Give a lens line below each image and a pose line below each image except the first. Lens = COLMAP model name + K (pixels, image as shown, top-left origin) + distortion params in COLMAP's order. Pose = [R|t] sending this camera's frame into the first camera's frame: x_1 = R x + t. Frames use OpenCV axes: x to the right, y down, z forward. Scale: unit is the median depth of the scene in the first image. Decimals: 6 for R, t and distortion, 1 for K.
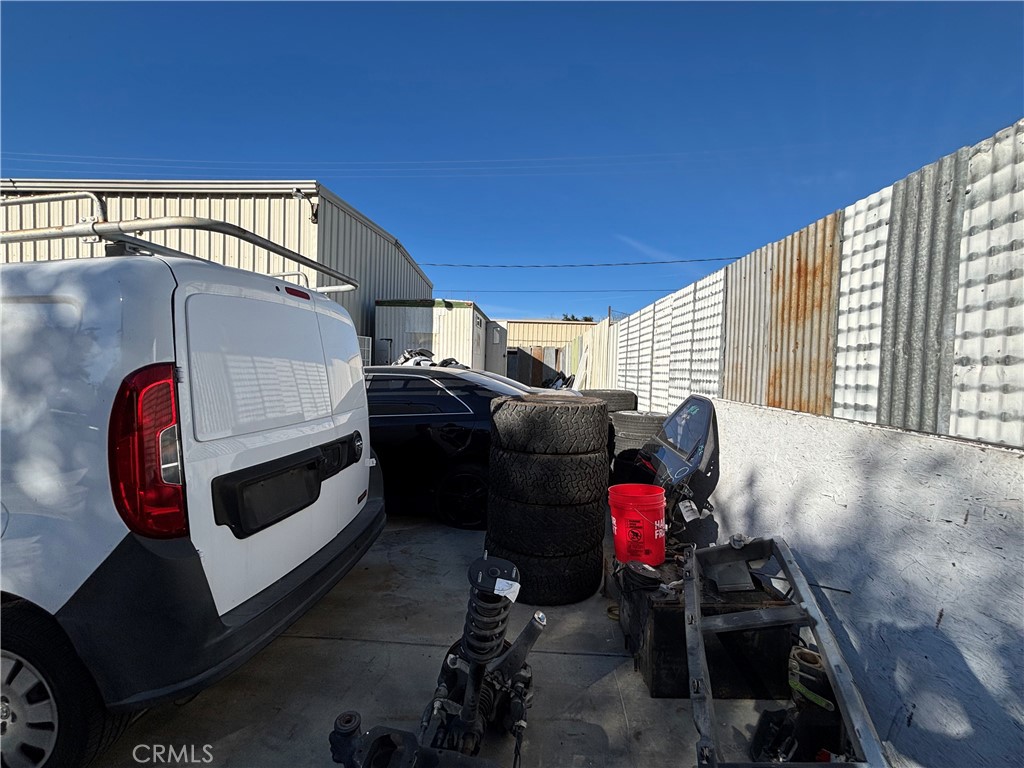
lens RADIAL K [[414.8, 0, 507.7], [0, 414.8, 382.9], [0, 0, 1]] dist [0.003550, -0.000037]
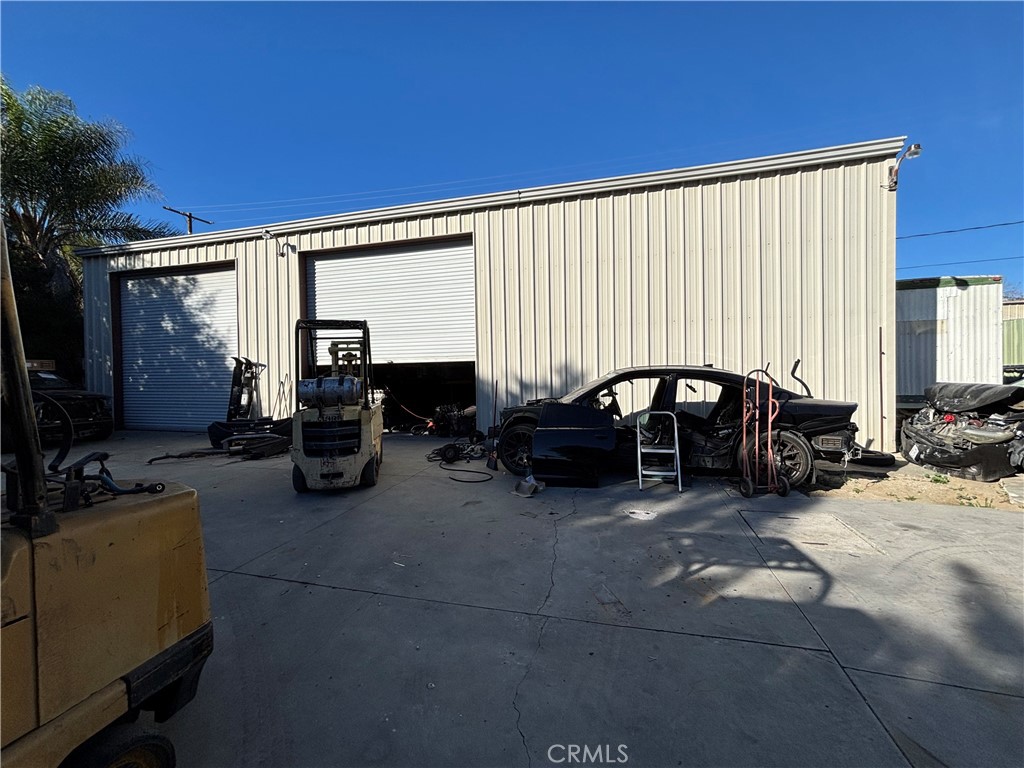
lens RADIAL K [[414.8, 0, 507.7], [0, 414.8, 382.9], [0, 0, 1]] dist [0.003550, -0.000037]
pose [[0.973686, -0.036403, -0.224969, -0.811699], [0.035276, 0.999337, -0.009029, -0.021119], [0.225148, 0.000856, 0.974324, 0.032385]]
